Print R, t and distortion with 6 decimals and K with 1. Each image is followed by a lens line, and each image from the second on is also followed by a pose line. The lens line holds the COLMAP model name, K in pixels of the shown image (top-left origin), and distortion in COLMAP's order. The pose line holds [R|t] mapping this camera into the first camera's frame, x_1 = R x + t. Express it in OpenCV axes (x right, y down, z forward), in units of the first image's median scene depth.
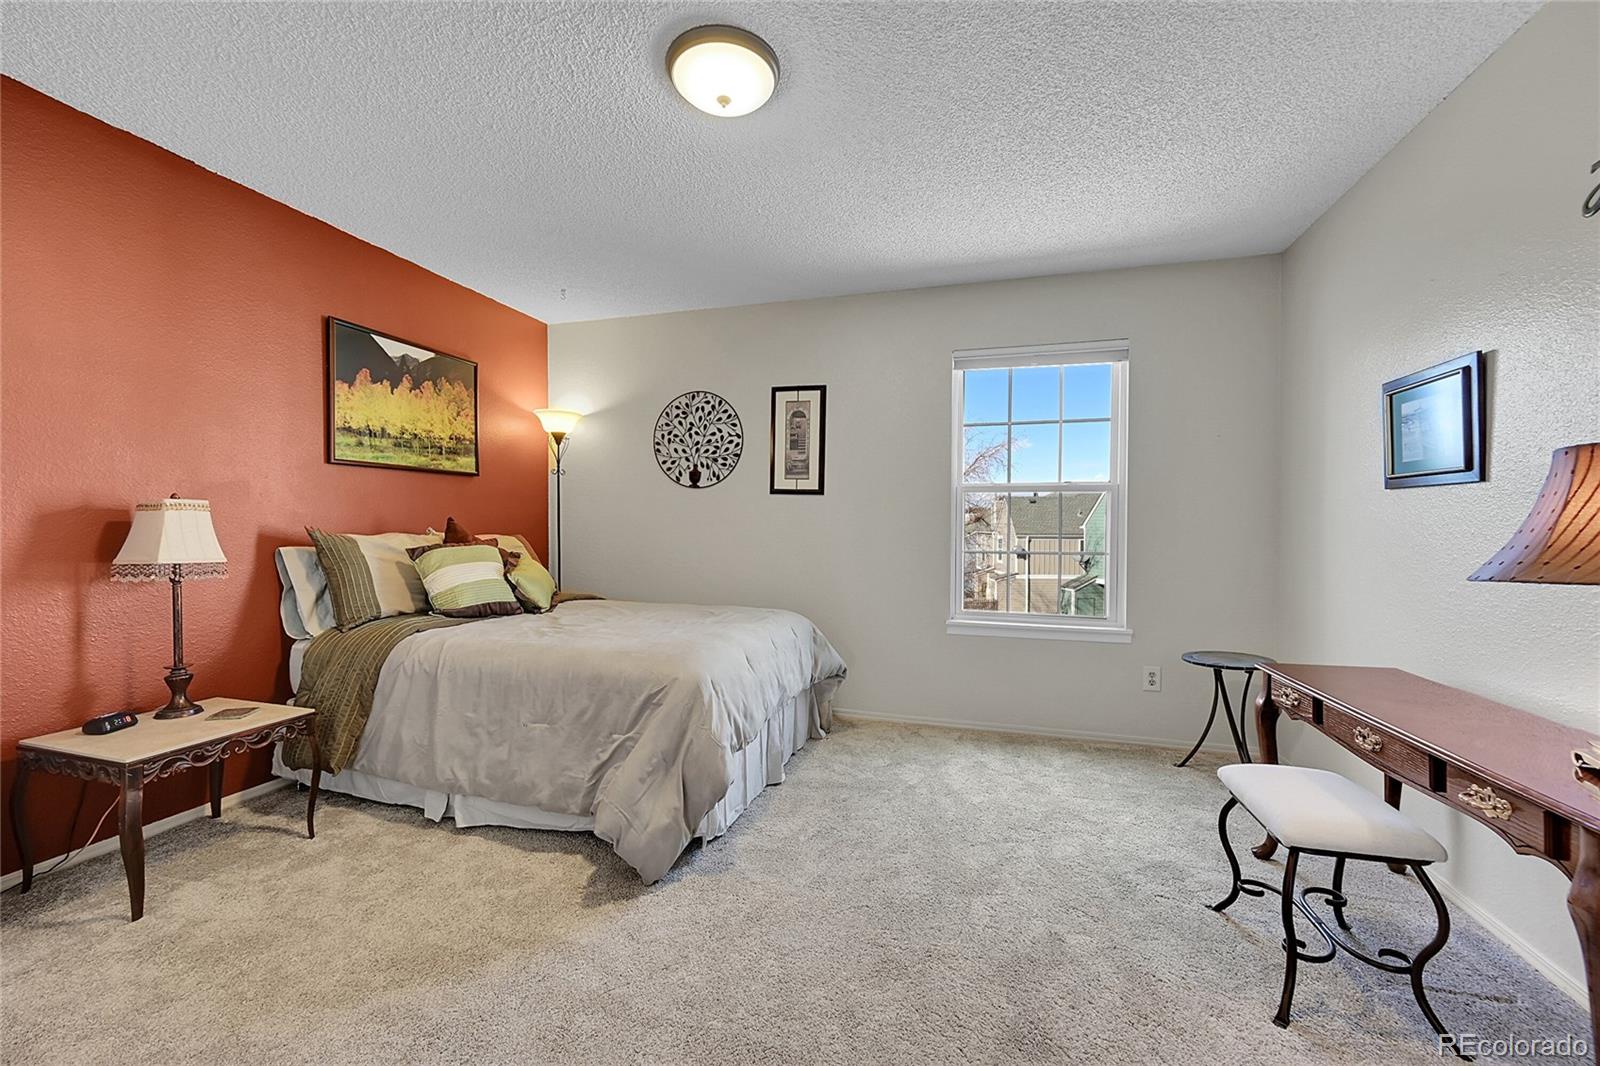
lens RADIAL K [[641.2, 0, 796.8], [0, 641.2, 532.4], [0, 0, 1]] dist [0.000255, 0.000063]
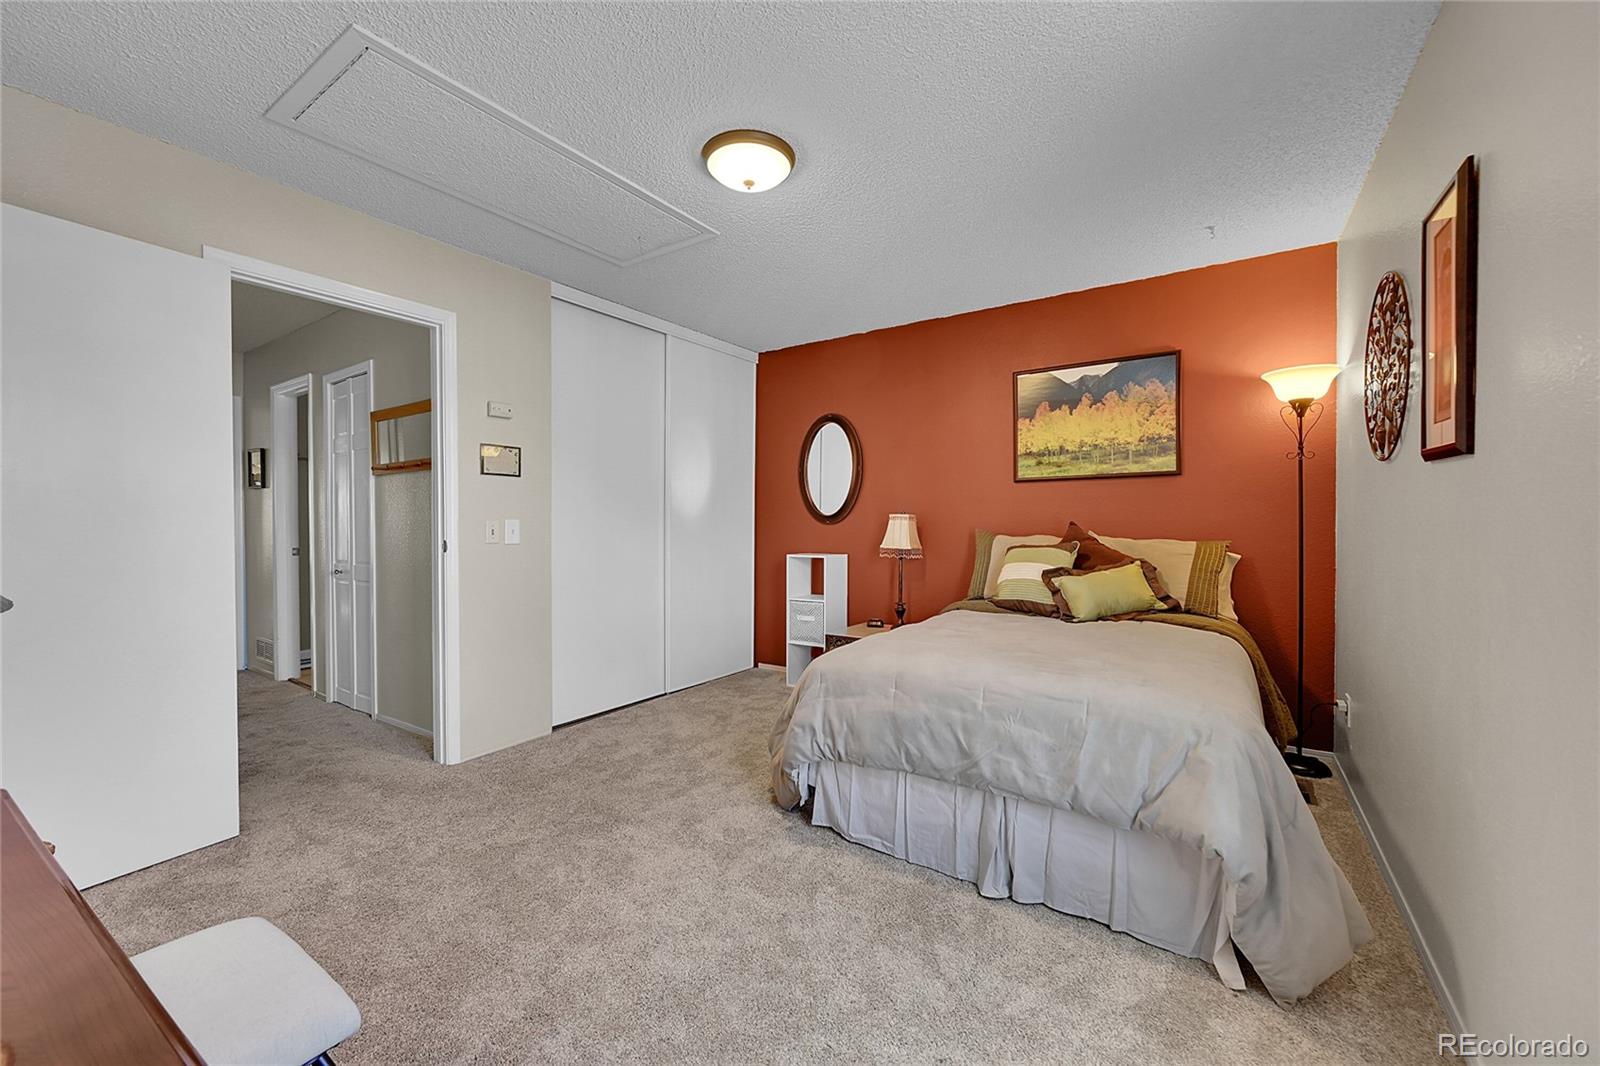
lens RADIAL K [[641.2, 0, 796.8], [0, 641.2, 532.4], [0, 0, 1]] dist [0.000255, 0.000063]
pose [[-0.315120, 0.011866, -0.948978, 0.606507], [-0.010854, 0.999811, 0.016106, -0.016923], [0.948990, 0.015376, -0.314932, 0.873510]]
